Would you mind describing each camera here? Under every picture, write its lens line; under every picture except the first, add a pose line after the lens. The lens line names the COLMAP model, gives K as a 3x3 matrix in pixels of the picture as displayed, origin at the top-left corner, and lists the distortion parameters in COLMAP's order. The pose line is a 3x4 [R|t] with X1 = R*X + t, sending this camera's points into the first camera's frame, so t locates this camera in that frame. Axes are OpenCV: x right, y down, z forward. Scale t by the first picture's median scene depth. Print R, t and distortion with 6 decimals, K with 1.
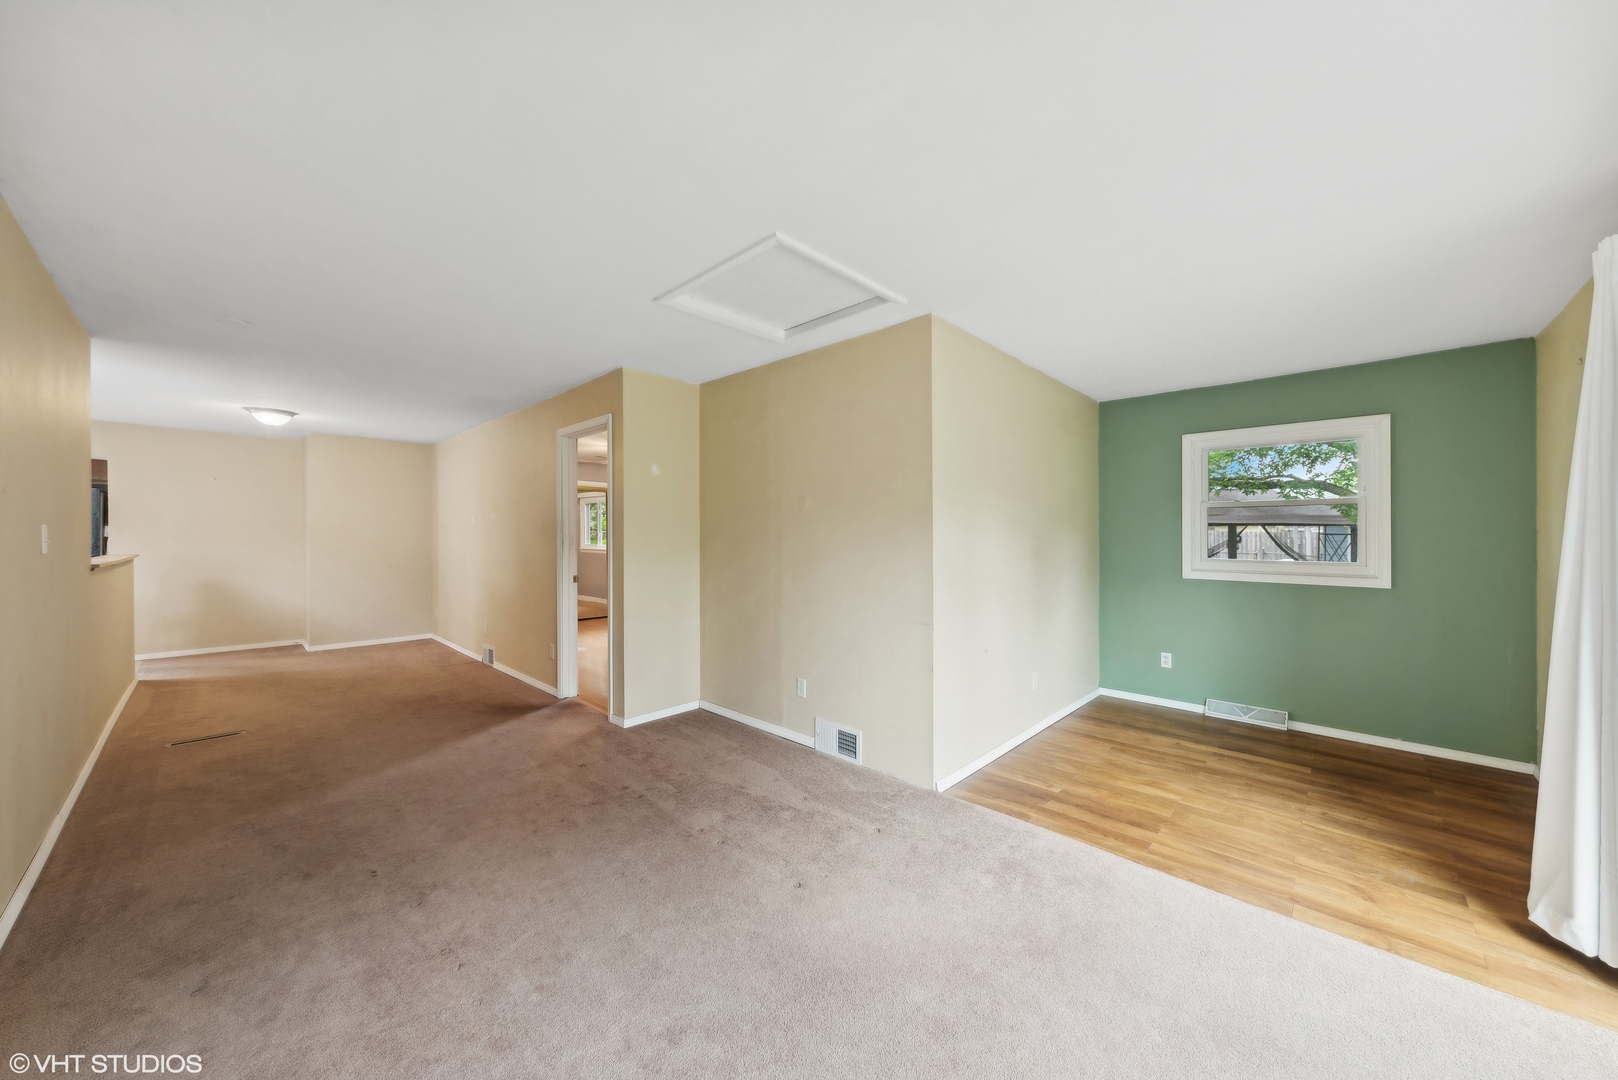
lens RADIAL K [[568.4, 0, 817.7], [0, 568.4, 540.8], [0, 0, 1]] dist [0.016616, -0.000412]
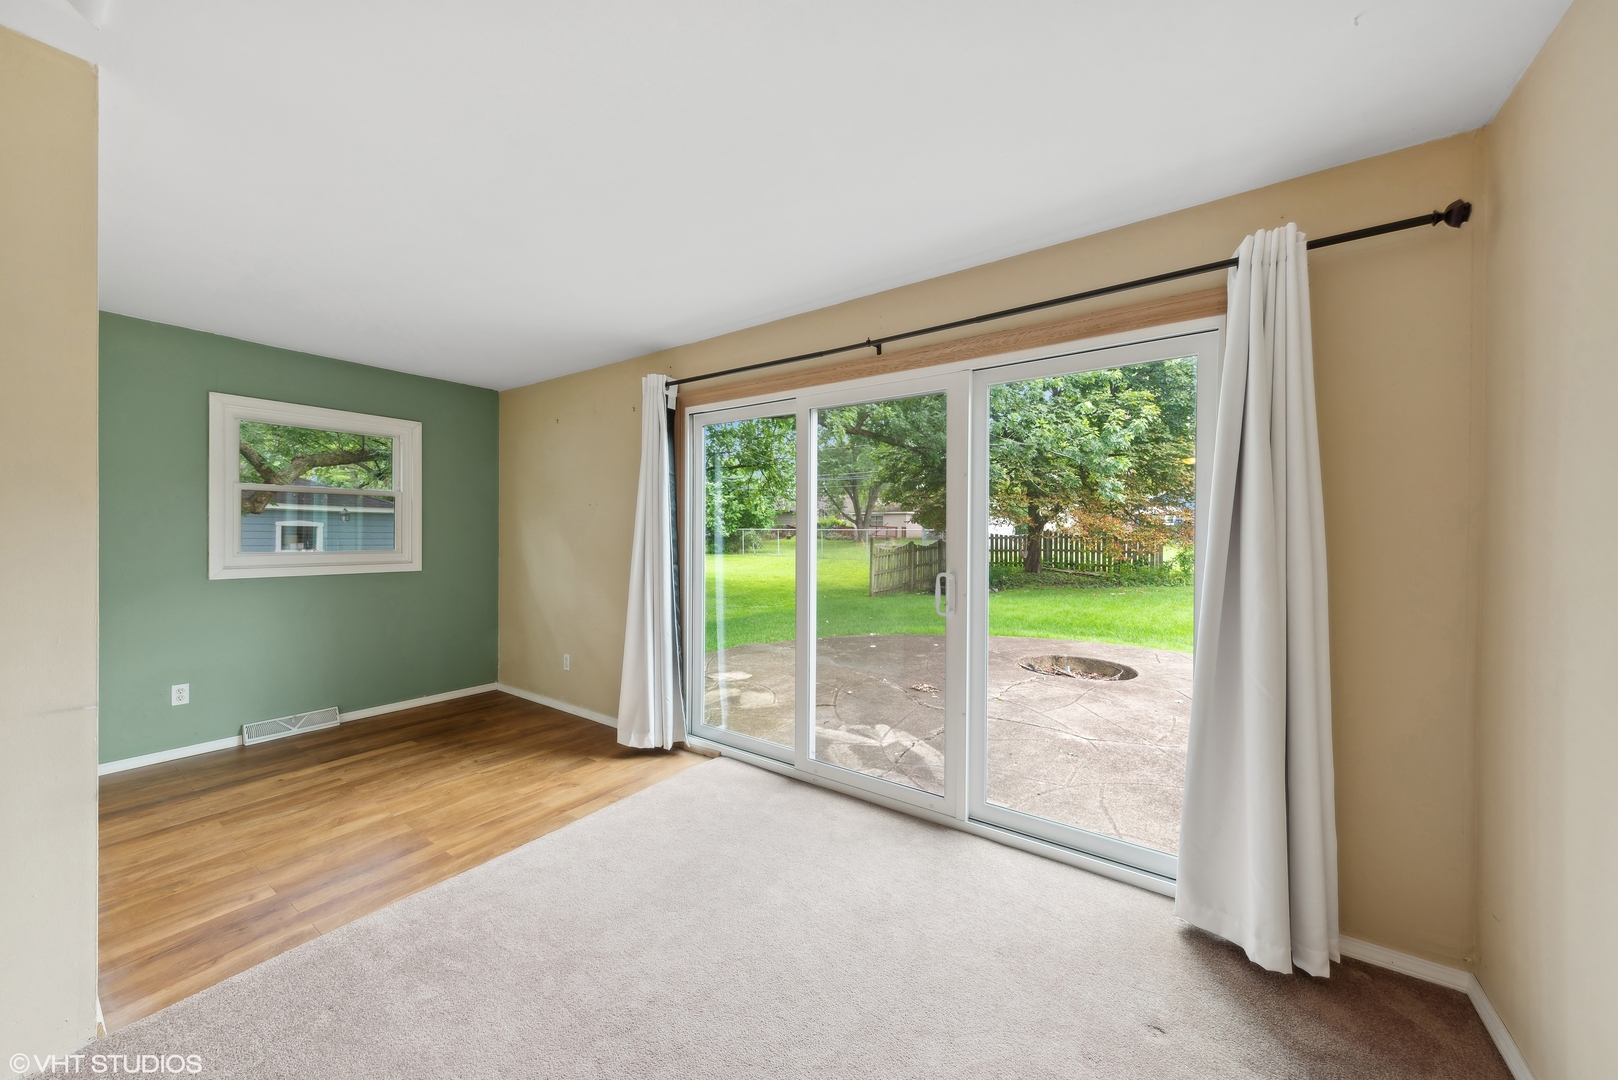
lens RADIAL K [[568.4, 0, 841.8], [0, 568.4, 540.4], [0, 0, 1]] dist [0.016616, -0.000412]
pose [[-0.165780, -0.020030, 0.985959, -0.358334], [-0.000044, 0.999794, 0.020304, -0.003433], [-0.986163, 0.003323, -0.165746, 0.410433]]
